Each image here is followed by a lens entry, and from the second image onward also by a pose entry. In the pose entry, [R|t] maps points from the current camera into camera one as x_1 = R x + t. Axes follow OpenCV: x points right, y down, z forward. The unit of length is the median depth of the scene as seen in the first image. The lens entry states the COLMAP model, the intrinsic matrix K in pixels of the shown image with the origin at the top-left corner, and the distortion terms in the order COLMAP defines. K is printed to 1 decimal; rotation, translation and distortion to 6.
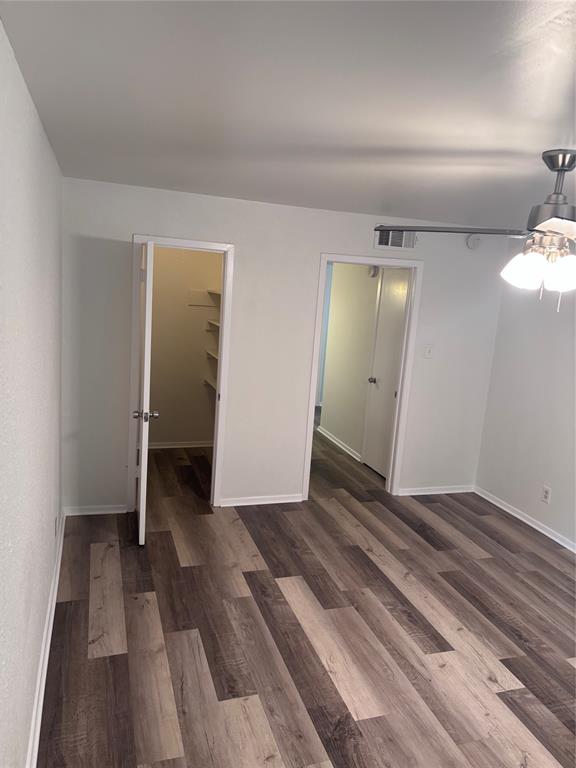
lens RADIAL K [[578.2, 0, 293.1], [0, 578.2, 385.2], [0, 0, 1]] dist [0.043236, -0.044673]
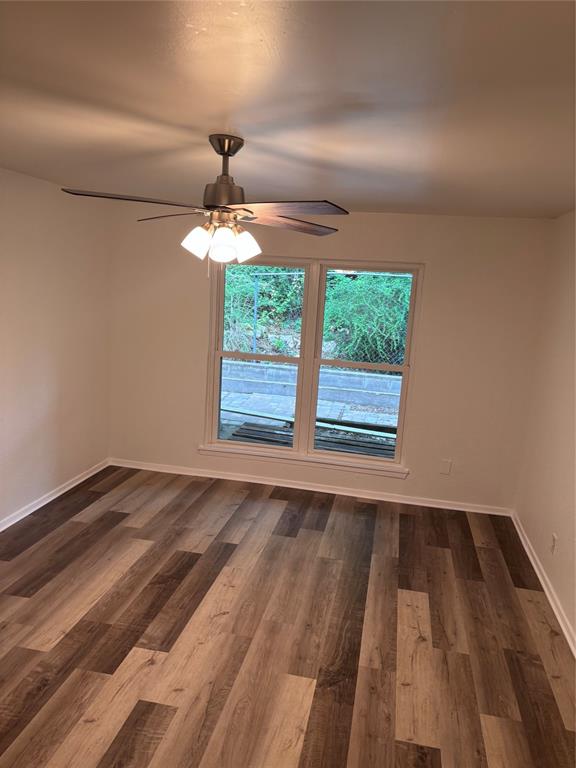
lens RADIAL K [[578.2, 0, 297.0], [0, 578.2, 370.7], [0, 0, 1]] dist [0.043236, -0.044673]
pose [[-0.865975, -0.210122, 0.453801, -0.178072], [-0.038516, 0.932773, 0.358400, -0.262778], [-0.498602, 0.292886, -0.815852, 1.336826]]
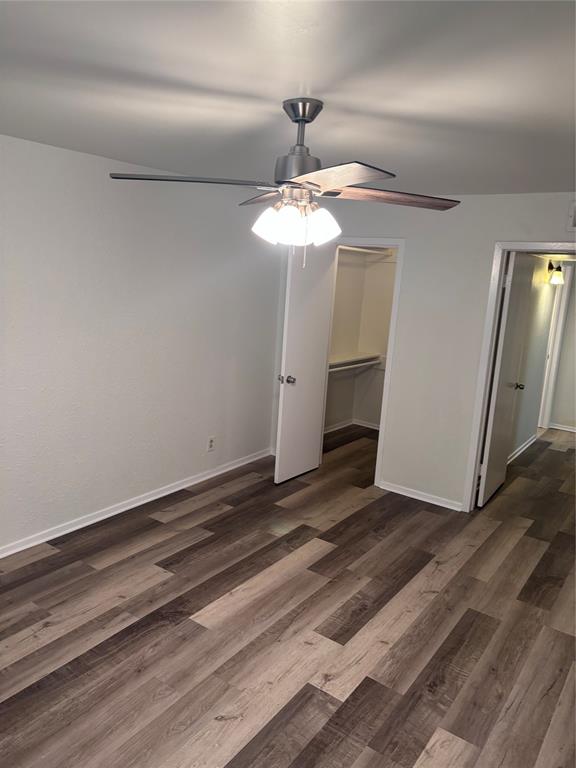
lens RADIAL K [[578.2, 0, 282.7], [0, 578.2, 377.1], [0, 0, 1]] dist [0.043236, -0.044673]
pose [[0.587105, 0.115643, -0.801208, 0.857311], [-0.166979, 0.985759, 0.019923, 0.029328], [0.792102, 0.122088, 0.598054, 0.298362]]
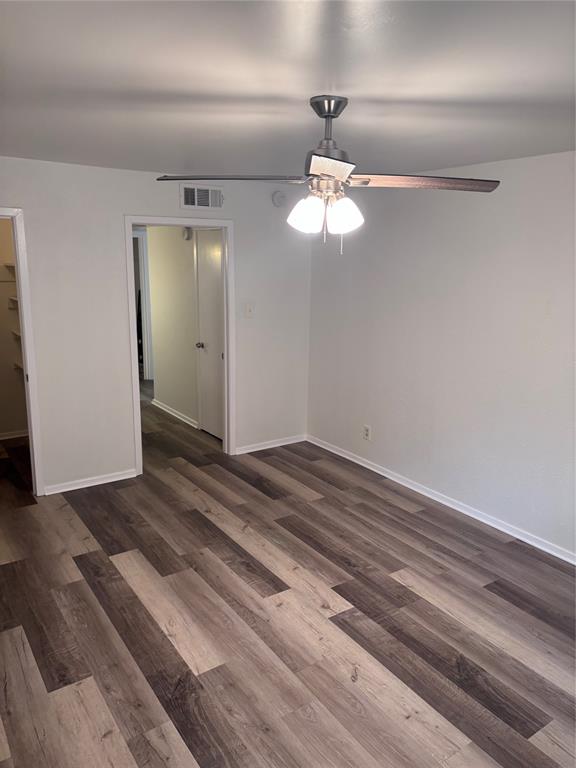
lens RADIAL K [[578.2, 0, 294.8], [0, 578.2, 378.1], [0, 0, 1]] dist [0.043236, -0.044673]
pose [[0.958402, -0.114221, 0.261571, 0.050844], [0.104693, 0.993241, 0.050124, 0.026817], [-0.265528, -0.020654, 0.963882, 0.000487]]
